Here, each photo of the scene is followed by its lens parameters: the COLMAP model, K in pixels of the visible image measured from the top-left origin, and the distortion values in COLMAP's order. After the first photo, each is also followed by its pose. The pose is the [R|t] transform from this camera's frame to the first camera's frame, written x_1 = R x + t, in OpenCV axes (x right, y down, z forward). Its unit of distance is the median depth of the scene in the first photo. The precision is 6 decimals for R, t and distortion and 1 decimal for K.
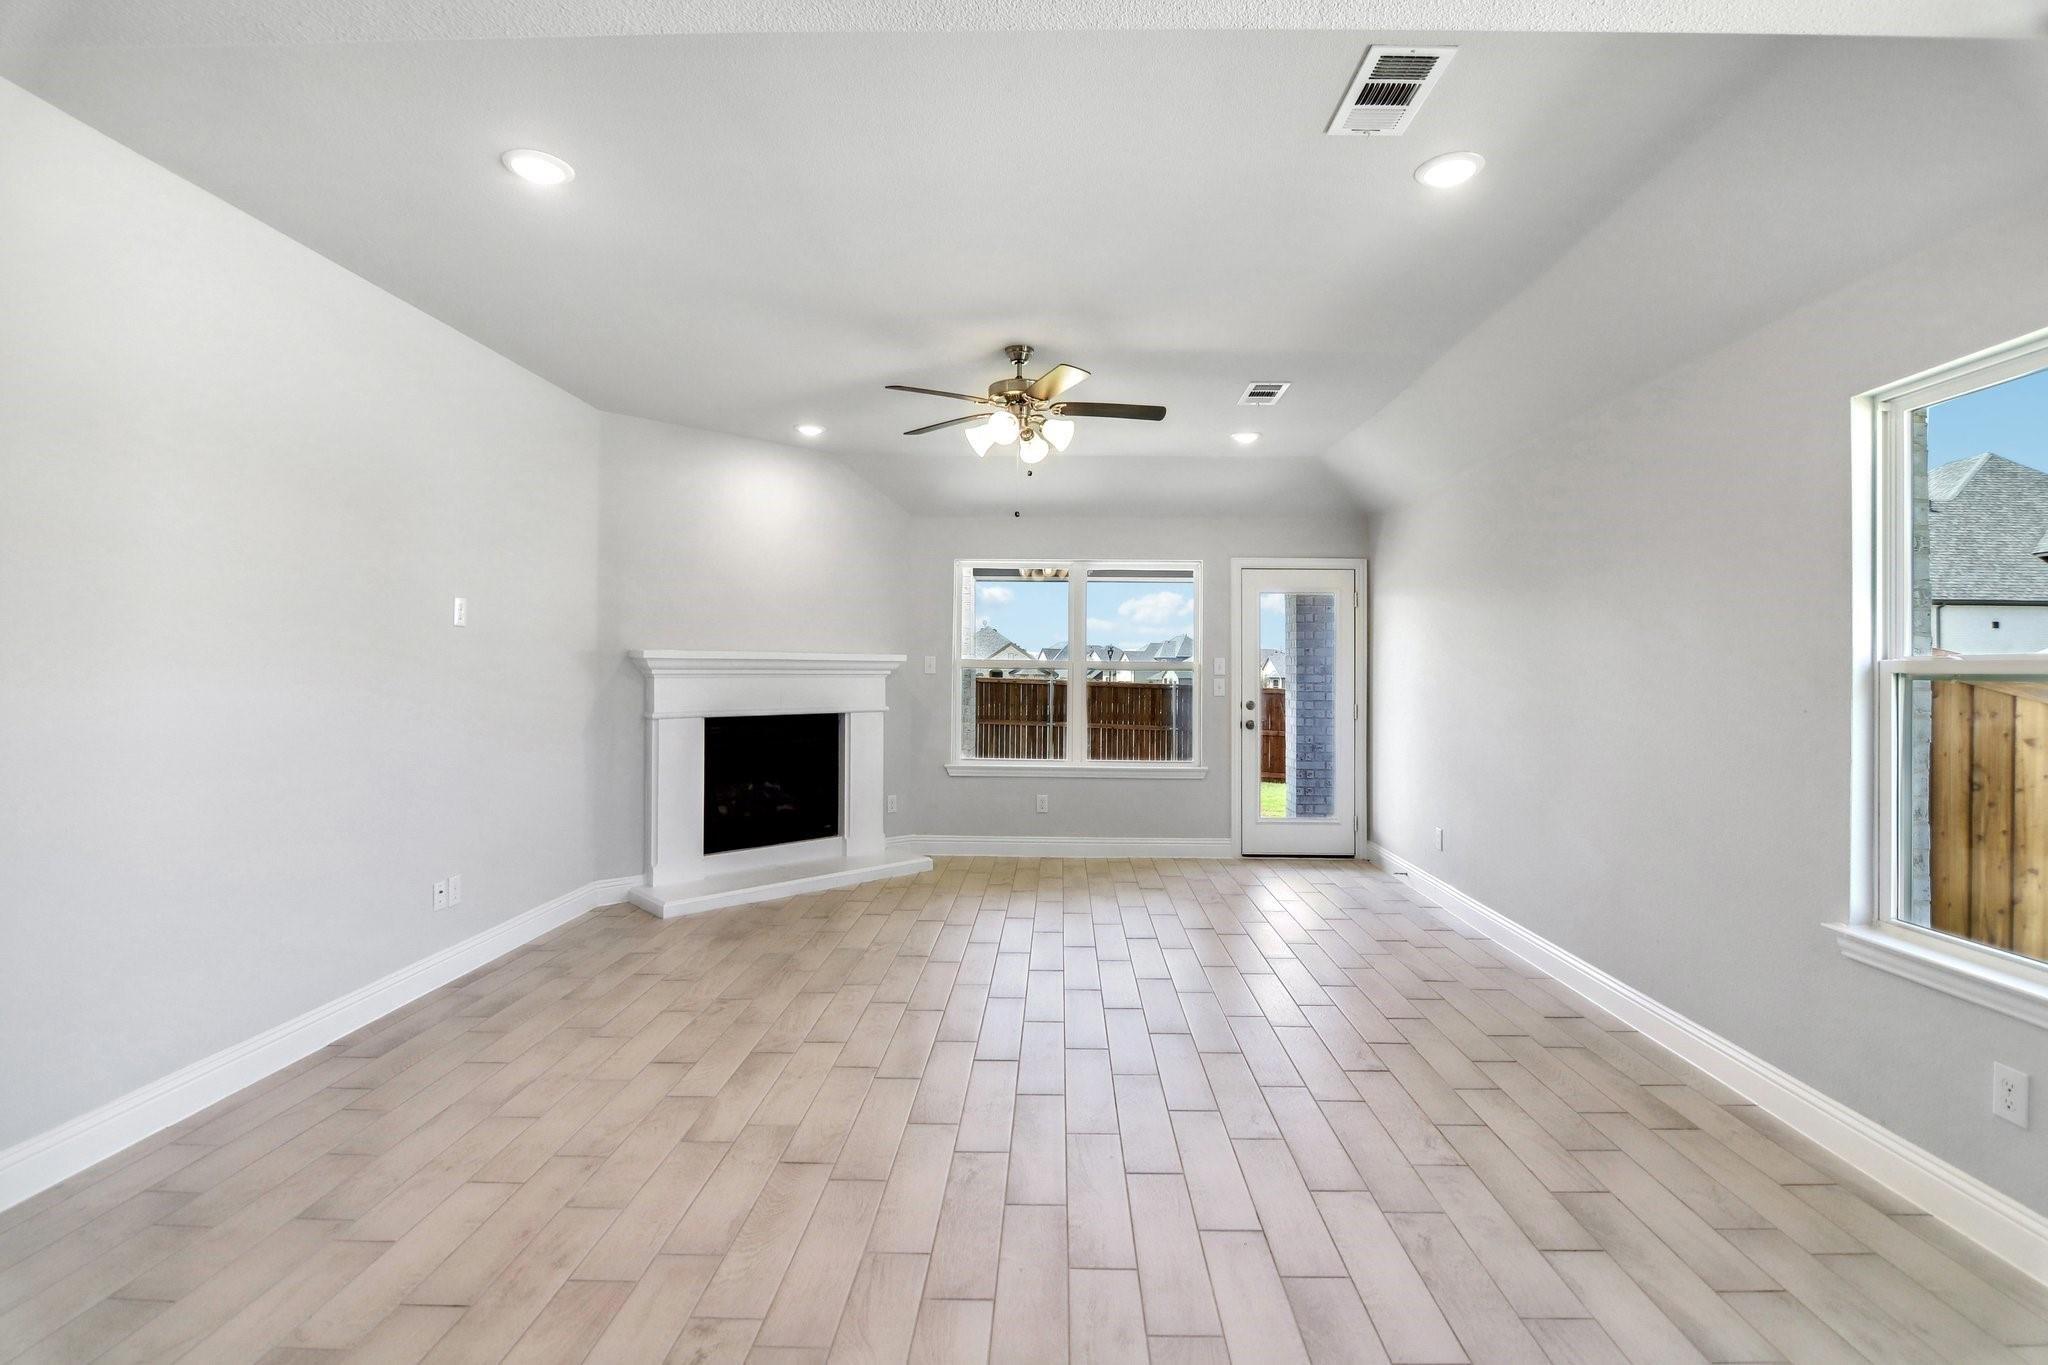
lens RADIAL K [[955.0, 0, 1033.4], [0, 955.0, 660.7], [0, 0, 1]] dist [-0.000205, -0.000015]
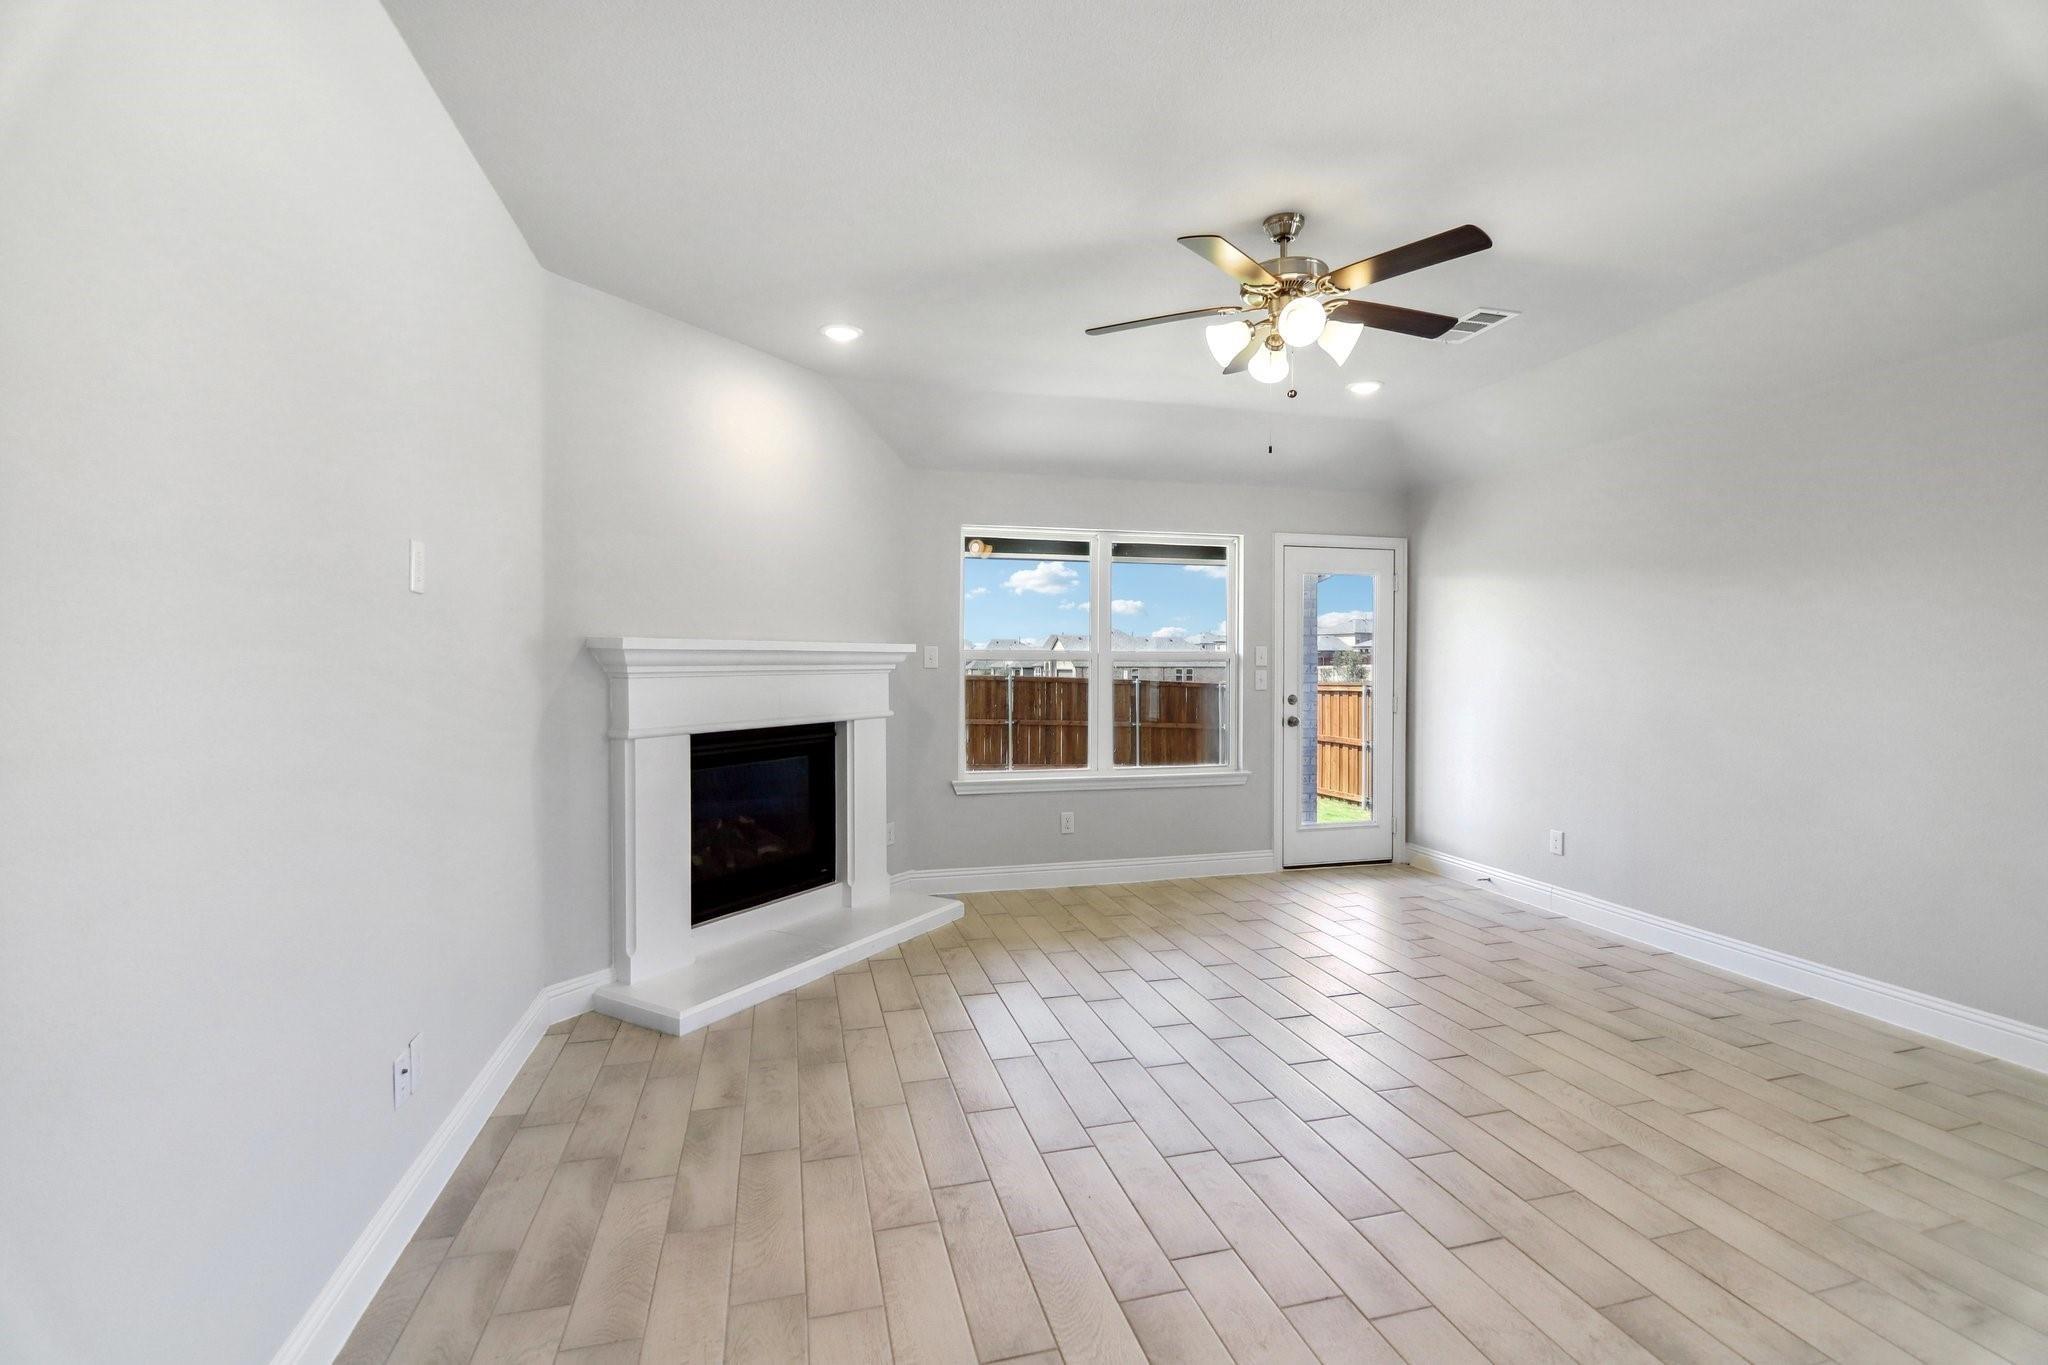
lens RADIAL K [[942.9, 0, 1035.3], [0, 942.9, 670.9], [0, 0, 1]] dist [-0.002584, -0.000374]
pose [[0.958161, -0.010917, 0.286022, -0.259499], [0.005228, 0.999773, 0.020645, 0.000408], [-0.286183, -0.018286, 0.958001, 0.230690]]
